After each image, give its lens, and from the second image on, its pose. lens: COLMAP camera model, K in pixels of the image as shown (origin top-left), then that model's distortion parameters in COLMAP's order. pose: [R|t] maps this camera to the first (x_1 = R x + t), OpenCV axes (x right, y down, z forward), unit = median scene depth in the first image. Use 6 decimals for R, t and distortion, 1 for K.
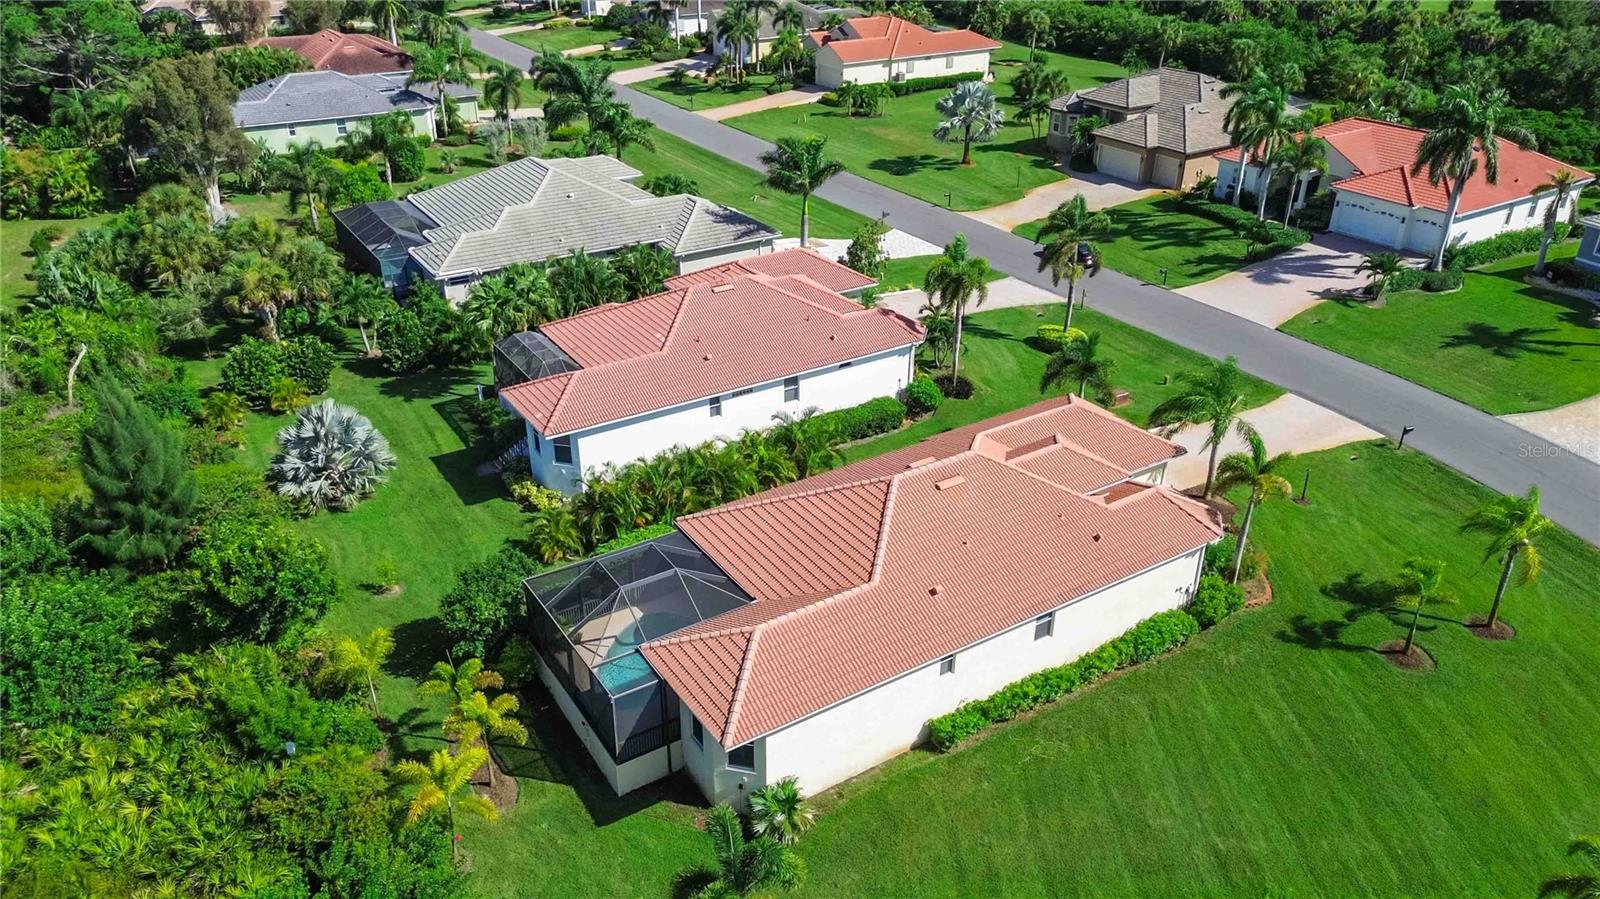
lens RADIAL K [[1133.8, 0, 804.9], [0, 1133.8, 452.0], [0, 0, 1]] dist [0.061977, -0.054476]
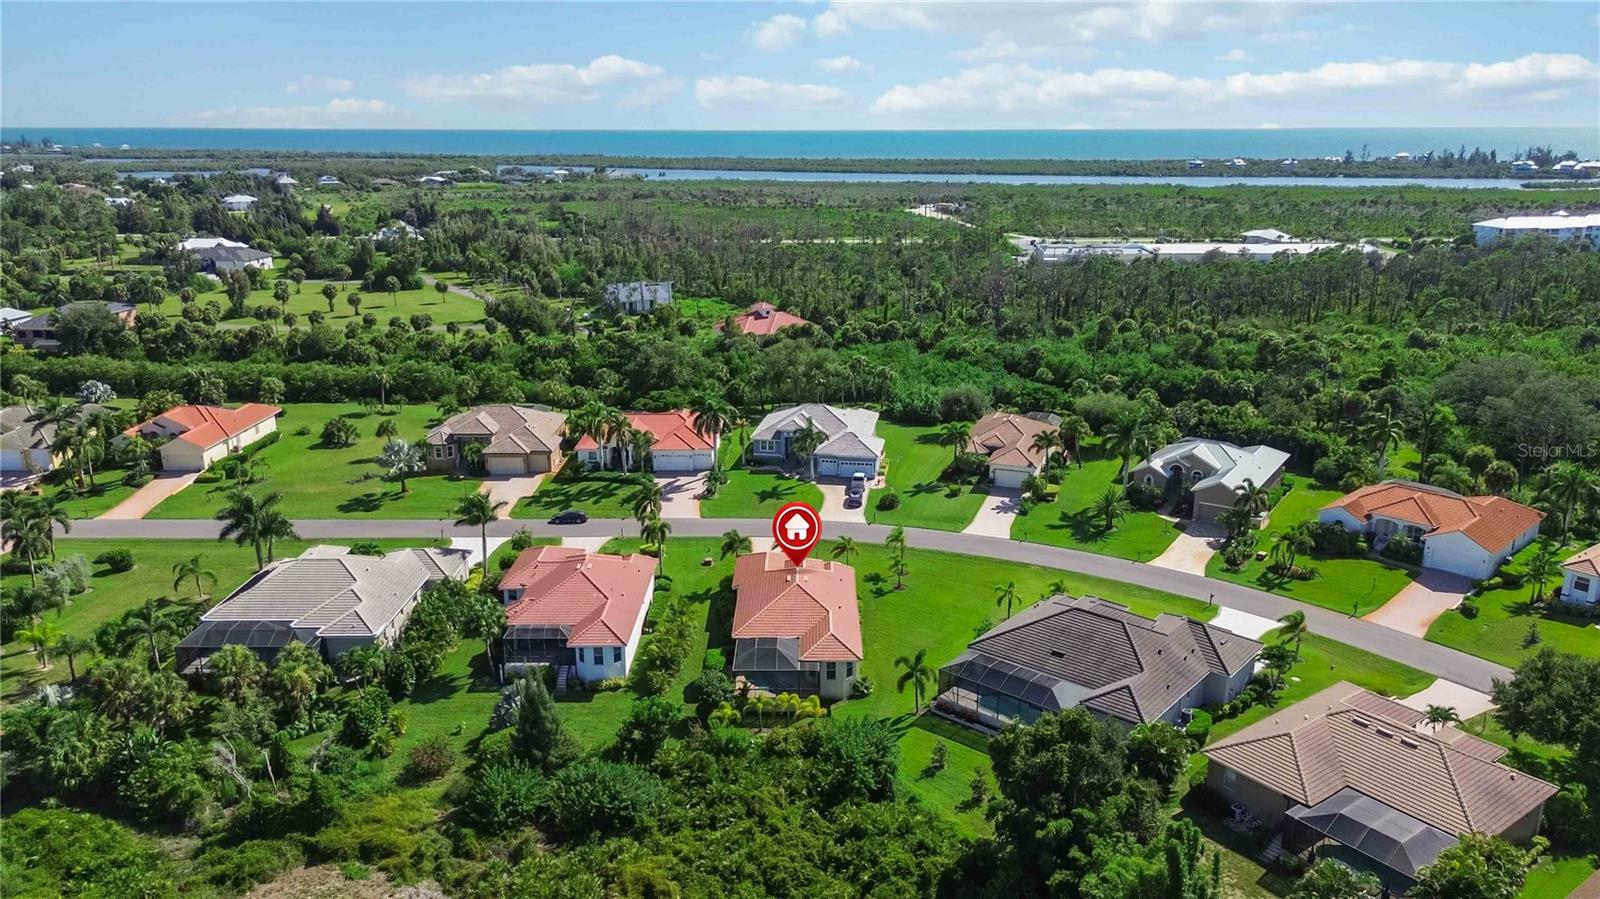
lens RADIAL K [[1133.8, 0, 804.9], [0, 1133.8, 452.0], [0, 0, 1]] dist [0.061977, -0.054476]
pose [[0.539035, -0.232377, 0.809593, -0.944760], [0.397506, 0.917599, -0.001285, -0.117906], [-0.742583, 0.322511, 0.586990, -0.321317]]
